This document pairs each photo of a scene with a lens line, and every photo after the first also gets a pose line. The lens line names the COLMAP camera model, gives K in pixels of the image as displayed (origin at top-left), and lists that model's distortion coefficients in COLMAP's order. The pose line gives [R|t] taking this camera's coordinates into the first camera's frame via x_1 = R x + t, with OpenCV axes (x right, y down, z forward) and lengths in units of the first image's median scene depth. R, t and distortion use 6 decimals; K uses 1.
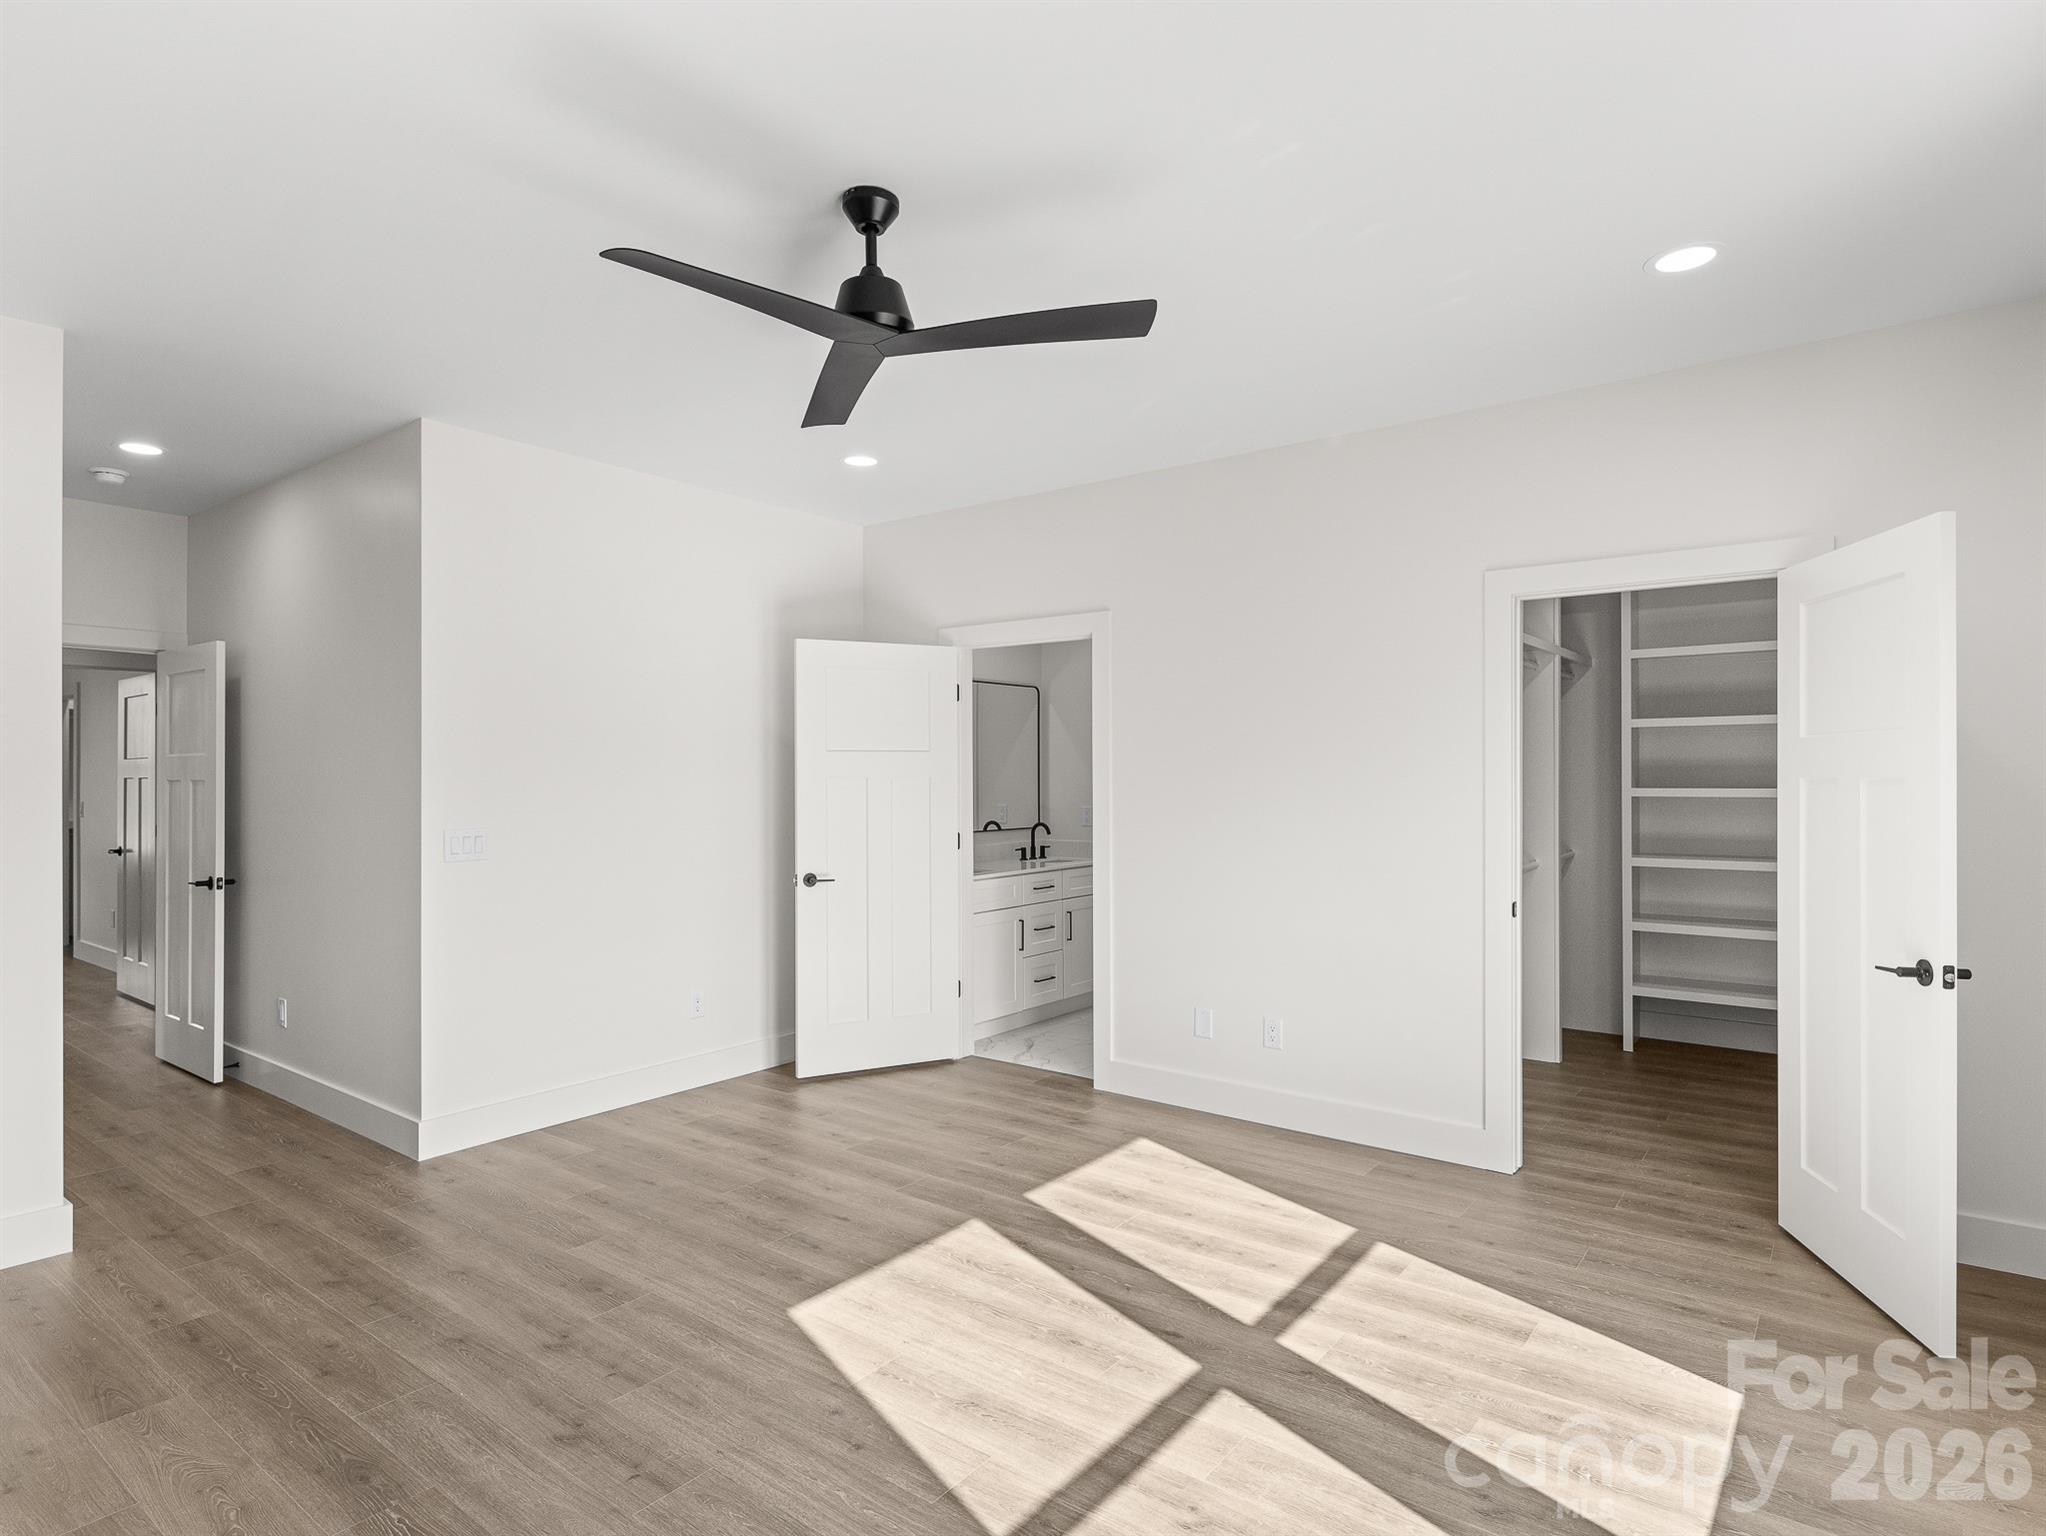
lens RADIAL K [[1122.4, 0, 1018.9], [0, 1122.4, 775.2], [0, 0, 1]] dist [0.007815, -0.005393]
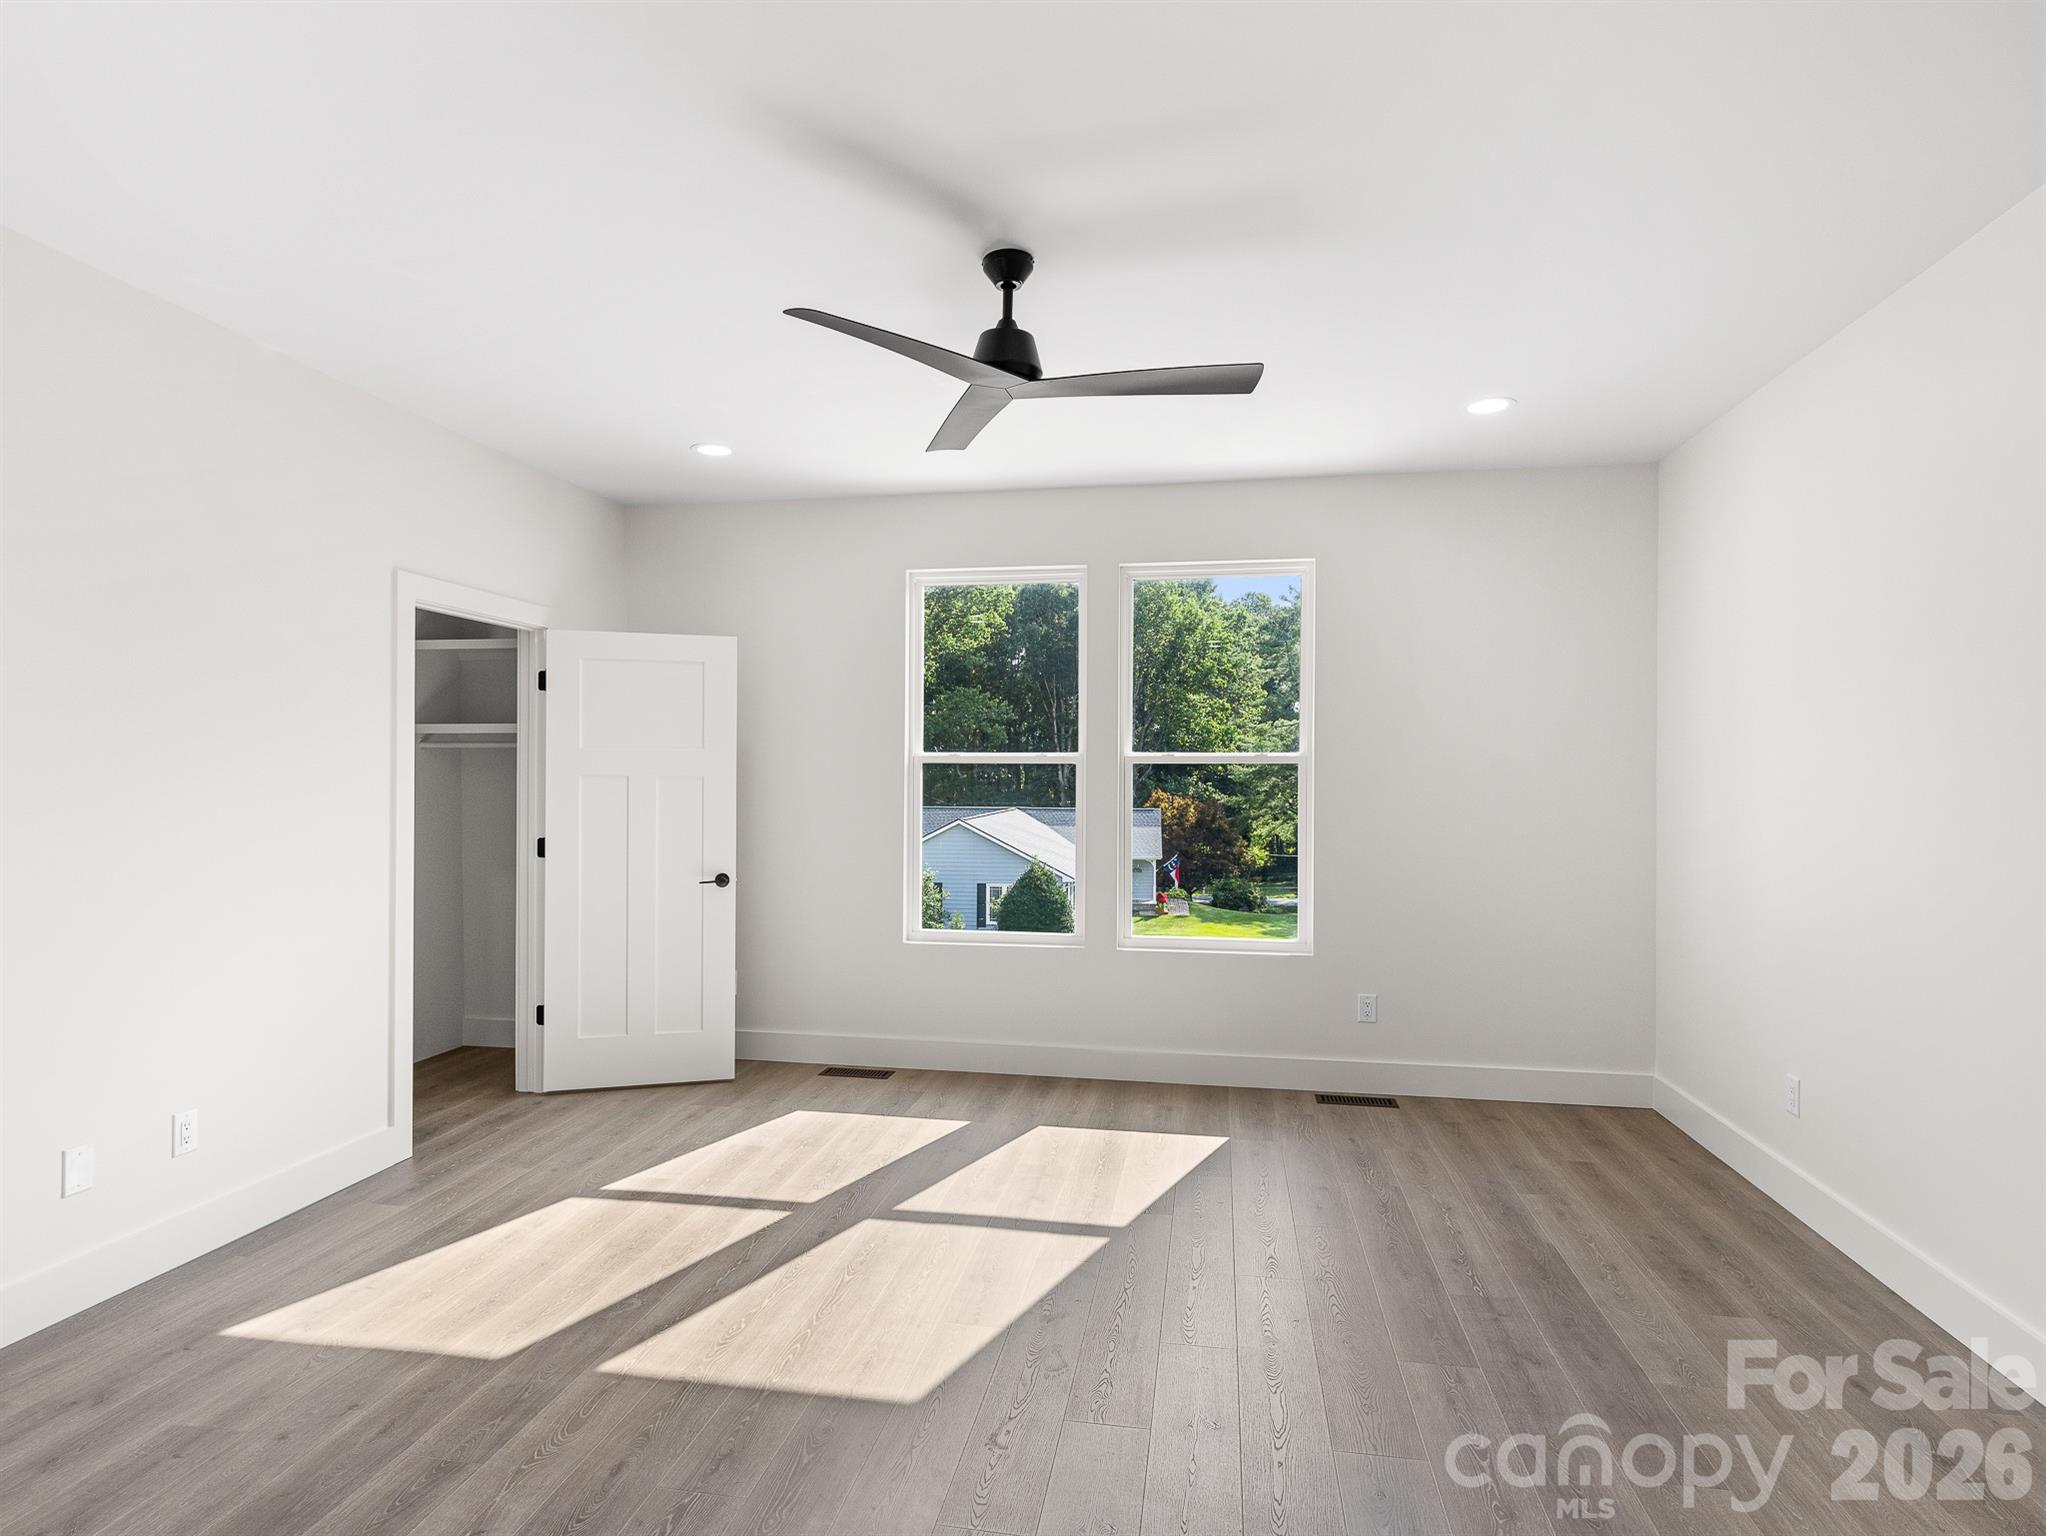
lens RADIAL K [[1122.4, 0, 1014.4], [0, 1122.4, 773.7], [0, 0, 1]] dist [0.007815, -0.005393]
pose [[-0.459876, 0.000977, 0.887982, -0.885112], [-0.005499, 0.999977, -0.003948, 0.002490], [-0.887966, -0.006698, -0.459860, 1.174260]]
